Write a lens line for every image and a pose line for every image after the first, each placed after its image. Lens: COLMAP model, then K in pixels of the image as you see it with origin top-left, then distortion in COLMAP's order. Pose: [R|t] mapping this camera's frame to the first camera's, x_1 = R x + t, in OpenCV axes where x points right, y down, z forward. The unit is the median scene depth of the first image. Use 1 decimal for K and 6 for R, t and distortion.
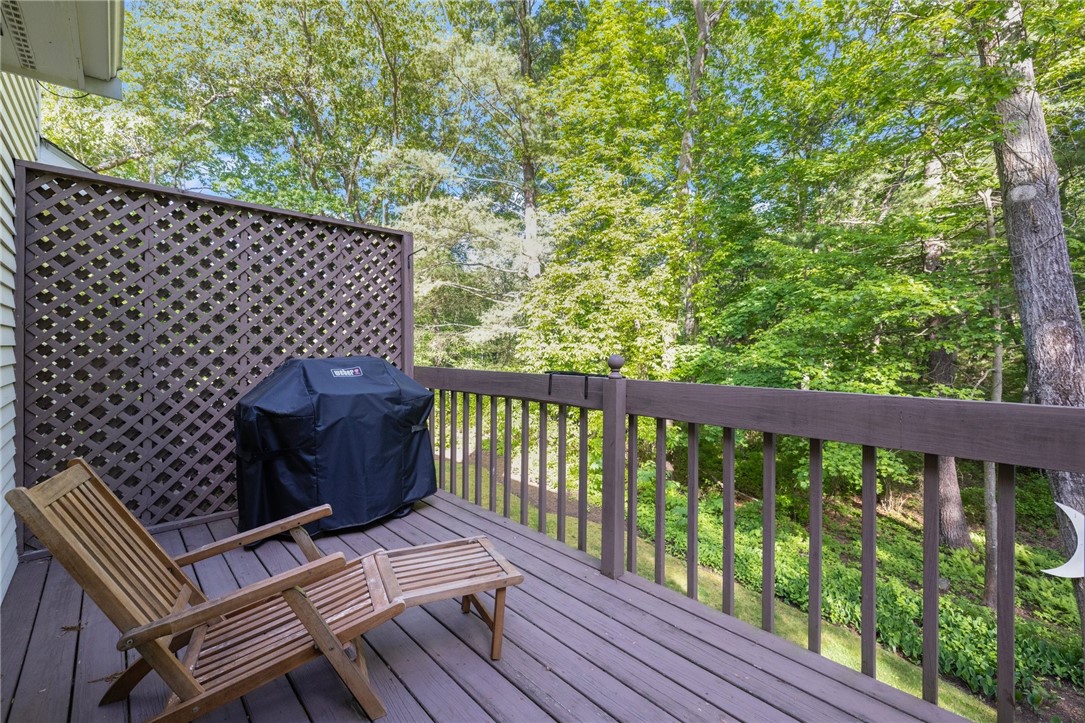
lens RADIAL K [[461.2, 0, 536.2], [0, 461.2, 343.2], [0, 0, 1]] dist [0.000246, -0.000022]
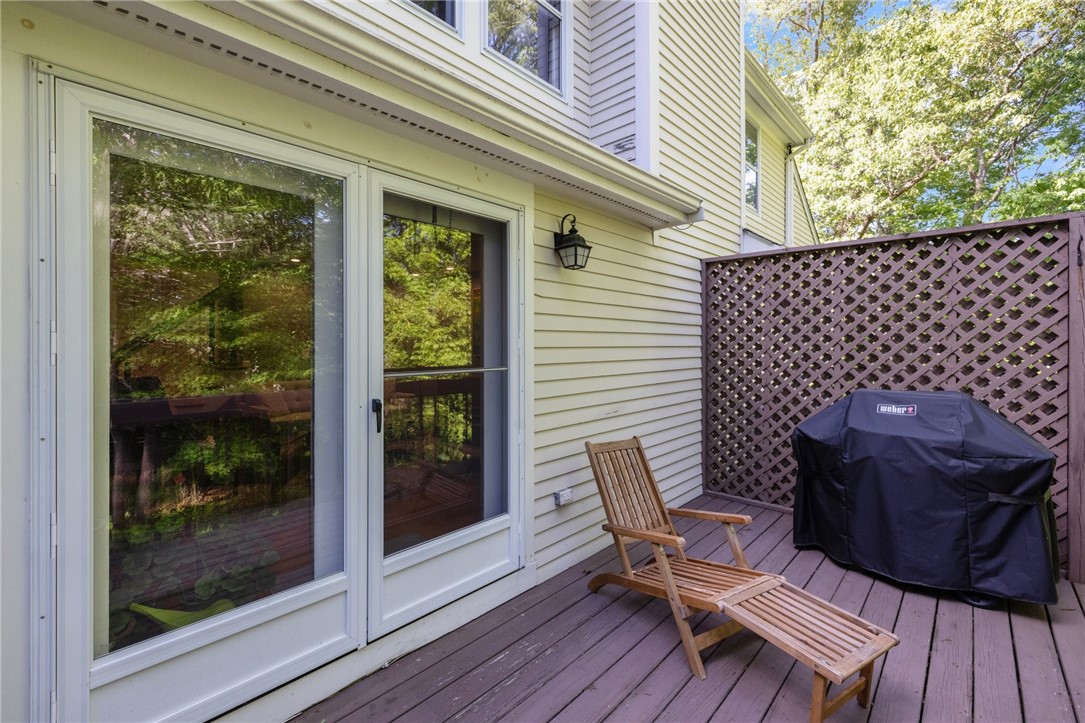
lens RADIAL K [[461.2, 0, 536.2], [0, 461.2, 343.2], [0, 0, 1]] dist [0.000246, -0.000022]
pose [[0.065659, -0.004333, -0.997833, 0.452267], [-0.001443, 0.999989, -0.004438, -0.062642], [0.997841, 0.001731, 0.065652, 0.221204]]
